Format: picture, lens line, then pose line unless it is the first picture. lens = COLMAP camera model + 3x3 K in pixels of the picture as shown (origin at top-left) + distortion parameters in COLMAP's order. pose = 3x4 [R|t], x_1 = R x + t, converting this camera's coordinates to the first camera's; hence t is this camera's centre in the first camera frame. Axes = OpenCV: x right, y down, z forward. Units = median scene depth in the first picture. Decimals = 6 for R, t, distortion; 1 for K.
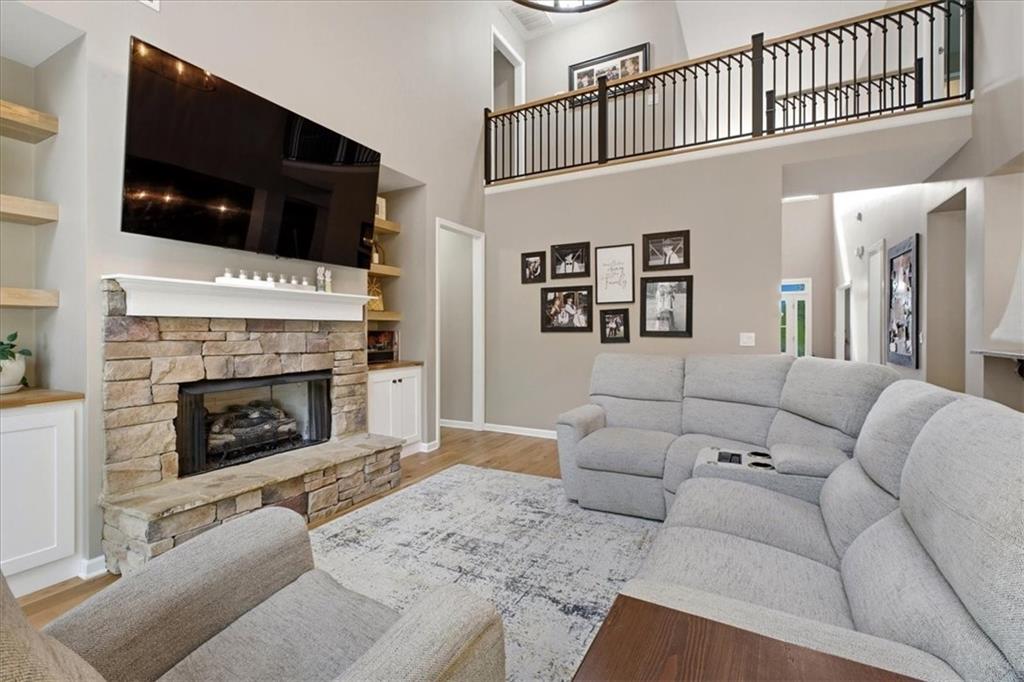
lens RADIAL K [[457.6, 0, 519.0], [0, 457.6, 335.1], [0, 0, 1]] dist [-0.001846, -0.000028]
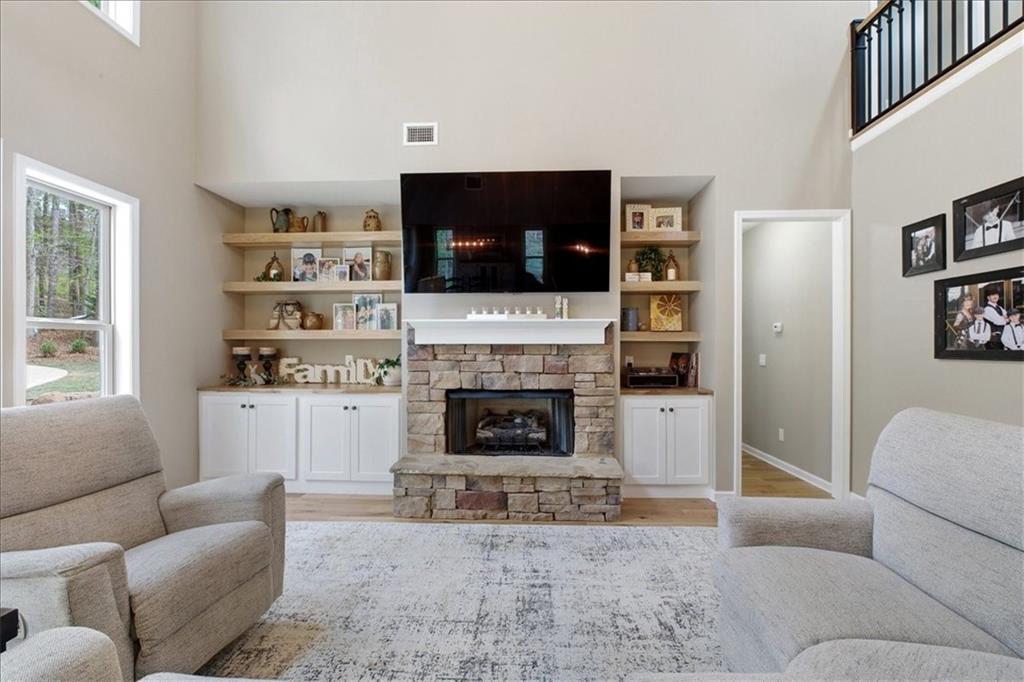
lens RADIAL K [[437.3, 0, 516.7], [0, 437.3, 345.3], [0, 0, 1]] dist [-0.004074, -0.000168]
pose [[0.425345, 0.001018, -0.905031, 0.515949], [-0.008113, 0.999963, -0.002688, -0.028144], [0.904995, 0.008486, 0.425338, 0.497131]]
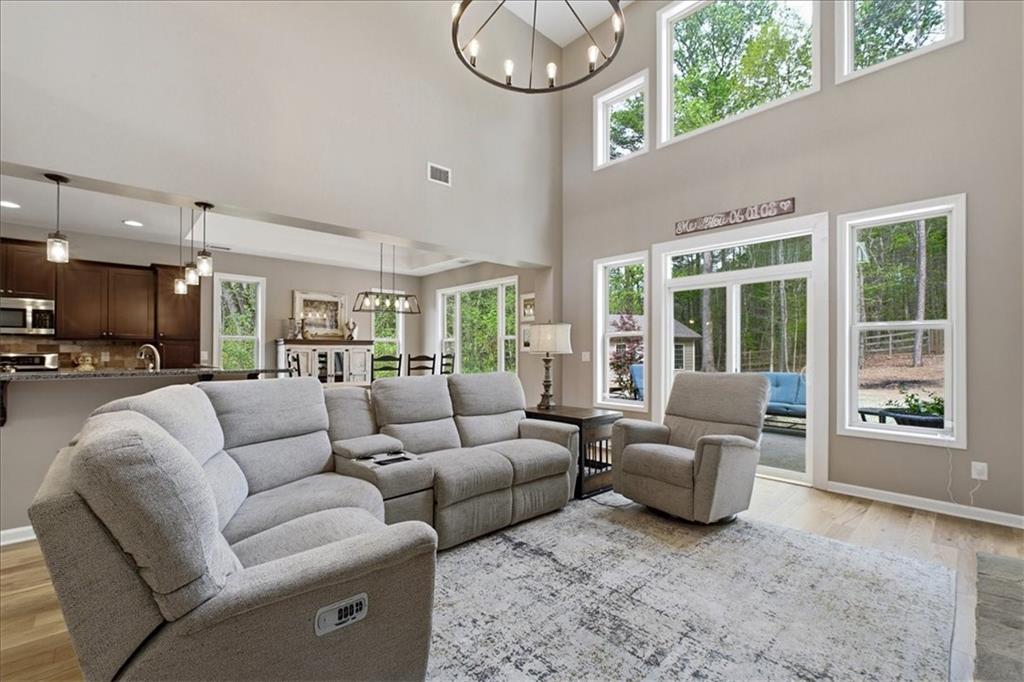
lens RADIAL K [[437.3, 0, 516.7], [0, 437.3, 345.3], [0, 0, 1]] dist [-0.004074, -0.000168]
pose [[-0.944309, 0.001438, 0.329056, -0.146768], [0.001206, 0.999999, -0.000907, -0.015689], [-0.329057, -0.000459, -0.944310, 1.420242]]
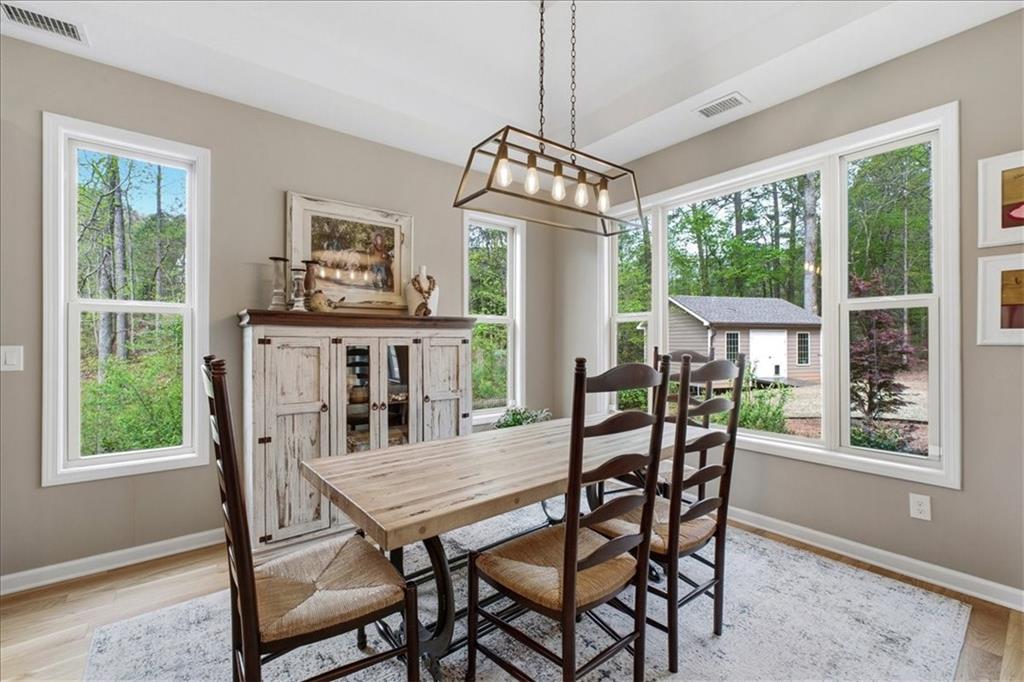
lens RADIAL K [[430.8, 0, 514.9], [0, 430.8, 338.3], [0, 0, 1]] dist [-0.010641, -0.000085]
pose [[-0.913678, 0.005082, 0.406407, 0.913789], [0.006418, 0.999978, 0.001924, 0.001340], [-0.406388, 0.004367, -0.913690, 0.269510]]
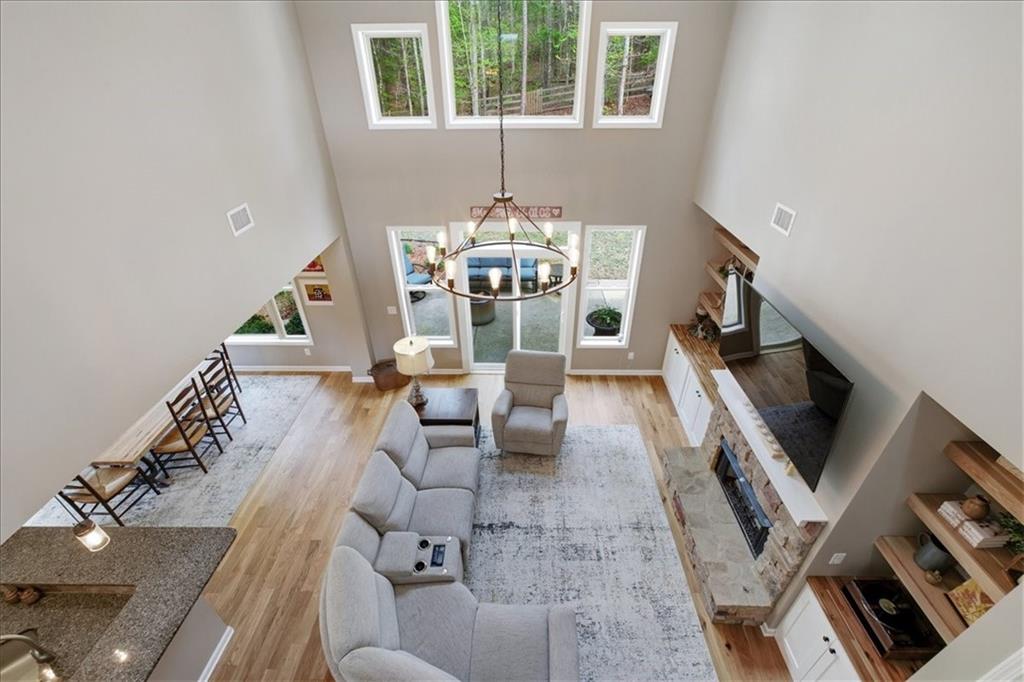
lens RADIAL K [[430.8, 0, 514.9], [0, 430.8, 338.3], [0, 0, 1]] dist [-0.010641, -0.000085]
pose [[-0.897219, 0.247362, -0.365802, 0.430906], [0.009952, 0.839497, 0.543273, -0.937993], [0.441475, 0.483794, -0.755674, 1.424034]]
